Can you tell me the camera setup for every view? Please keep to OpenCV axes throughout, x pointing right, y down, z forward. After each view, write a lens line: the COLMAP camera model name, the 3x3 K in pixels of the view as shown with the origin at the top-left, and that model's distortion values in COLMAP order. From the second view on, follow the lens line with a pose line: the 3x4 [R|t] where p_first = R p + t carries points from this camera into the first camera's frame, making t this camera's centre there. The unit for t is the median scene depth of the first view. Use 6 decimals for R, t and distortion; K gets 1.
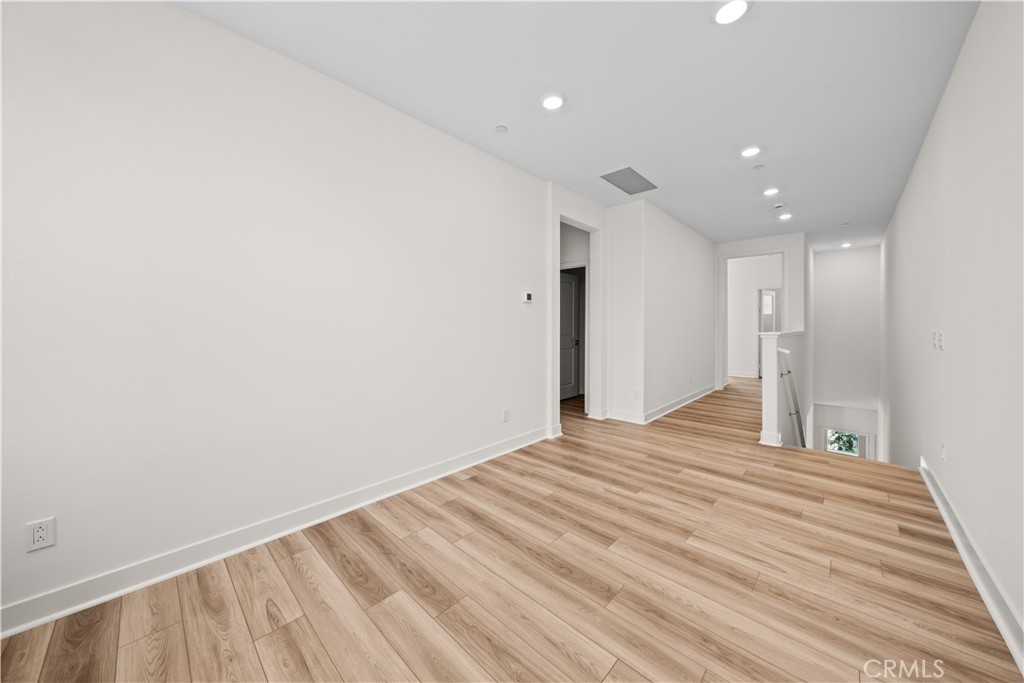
lens RADIAL K [[351.4, 0, 510.1], [0, 351.4, 332.0], [0, 0, 1]] dist [-0.002235, -0.000060]
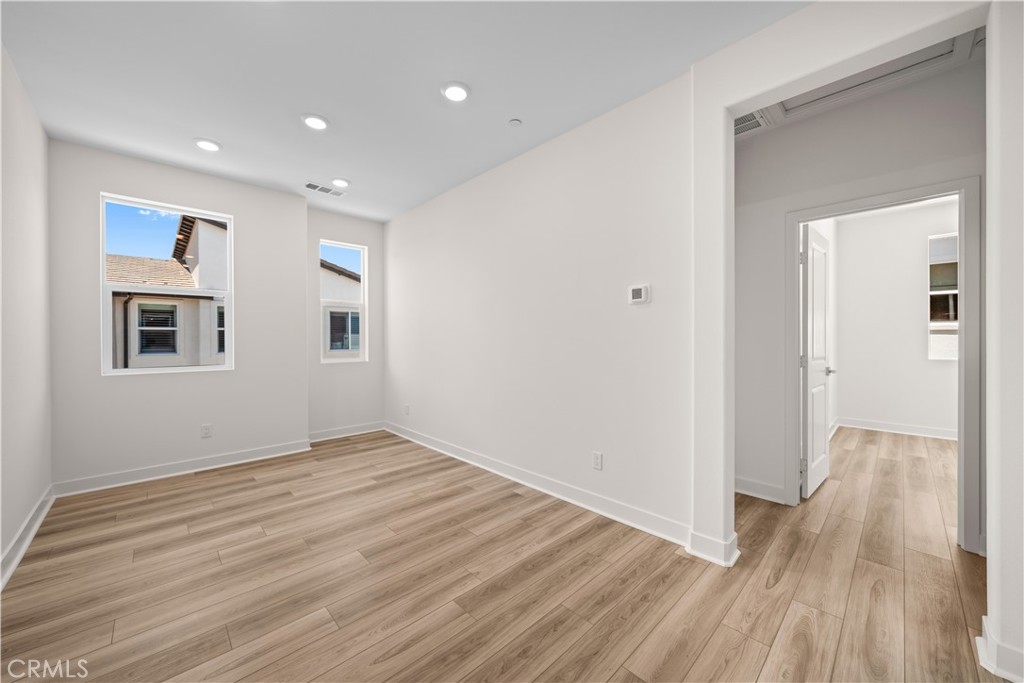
lens RADIAL K [[379.0, 0, 510.7], [0, 379.0, 341.8], [0, 0, 1]] dist [0.009573, 0.000011]
pose [[-0.047494, 0.006306, -0.998852, 1.073460], [-0.012293, 0.999901, 0.006897, -0.022350], [0.998796, 0.012606, -0.047412, 1.155031]]
